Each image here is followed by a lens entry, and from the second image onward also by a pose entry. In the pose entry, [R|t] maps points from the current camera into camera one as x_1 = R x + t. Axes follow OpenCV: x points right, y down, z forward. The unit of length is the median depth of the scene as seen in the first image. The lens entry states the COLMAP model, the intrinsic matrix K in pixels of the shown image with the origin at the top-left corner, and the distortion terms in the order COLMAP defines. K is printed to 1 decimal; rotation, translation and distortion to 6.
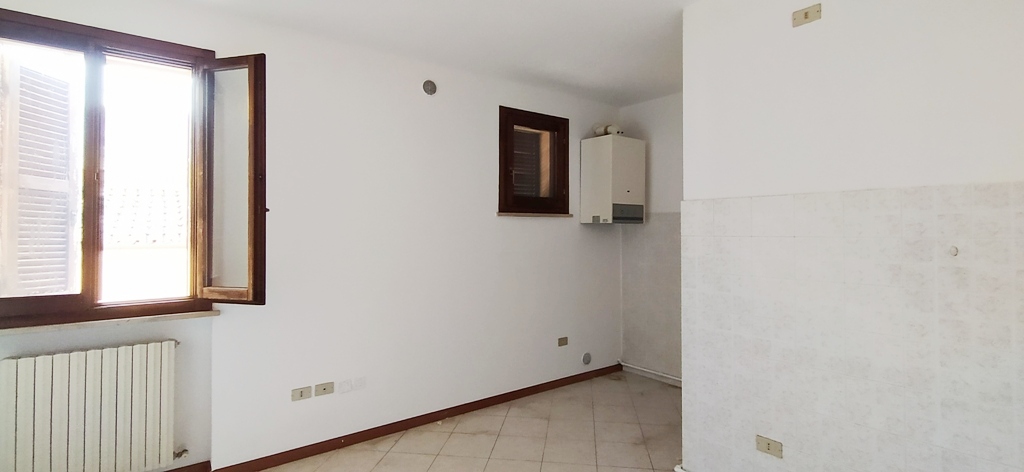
lens RADIAL K [[522.6, 0, 513.7], [0, 522.6, 216.2], [0, 0, 1]] dist [0.013927, 0.000324]
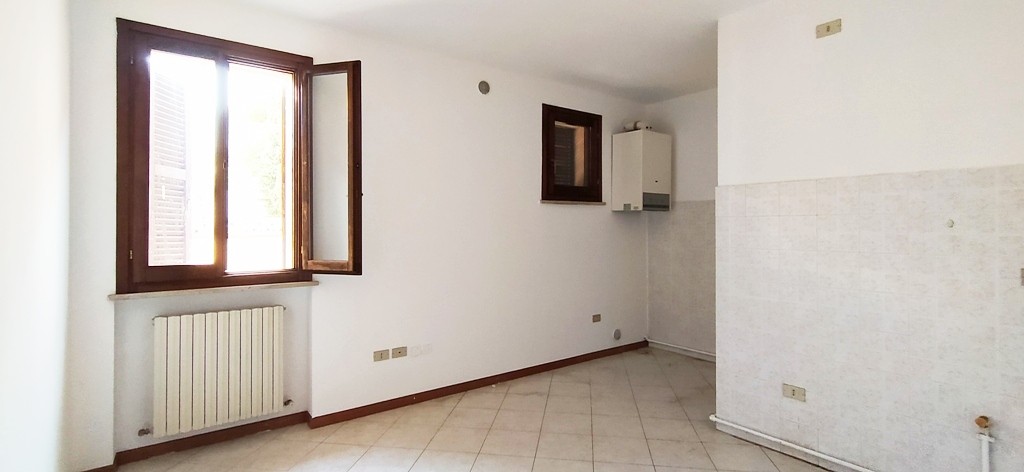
lens RADIAL K [[522.6, 0, 513.7], [0, 522.6, 216.2], [0, 0, 1]] dist [0.013927, 0.000324]
pose [[0.999982, -0.000154, -0.005984, -0.107804], [0.000204, 0.999966, 0.008291, 0.023551], [0.005982, -0.008292, 0.999948, -0.144067]]
